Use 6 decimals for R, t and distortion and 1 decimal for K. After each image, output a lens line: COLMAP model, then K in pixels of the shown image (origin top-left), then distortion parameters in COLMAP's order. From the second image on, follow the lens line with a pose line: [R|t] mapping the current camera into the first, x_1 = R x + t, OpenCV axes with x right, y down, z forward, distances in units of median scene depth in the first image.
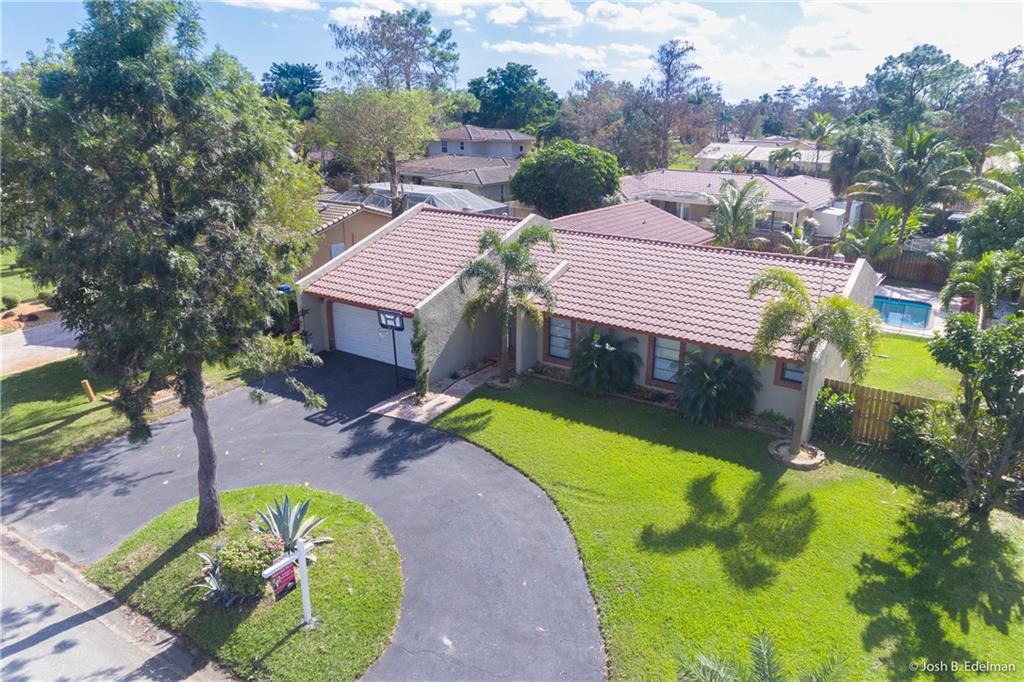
lens RADIAL K [[692.1, 0, 560.8], [0, 692.1, 344.1], [0, 0, 1]] dist [0.023609, 0.002956]
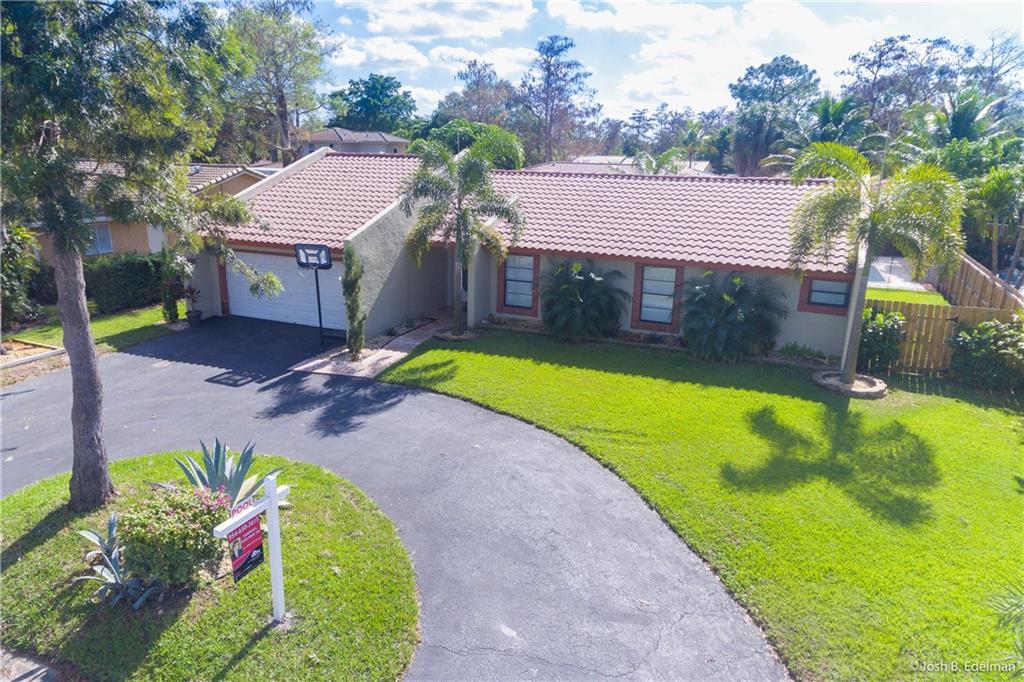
lens RADIAL K [[692.1, 0, 506.3], [0, 692.1, 345.5], [0, 0, 1]] dist [0.023609, 0.002956]
pose [[0.991308, -0.038326, 0.125853, -0.150611], [0.044075, 0.998093, -0.043223, 0.124919], [-0.123956, 0.048395, 0.991107, 0.231013]]
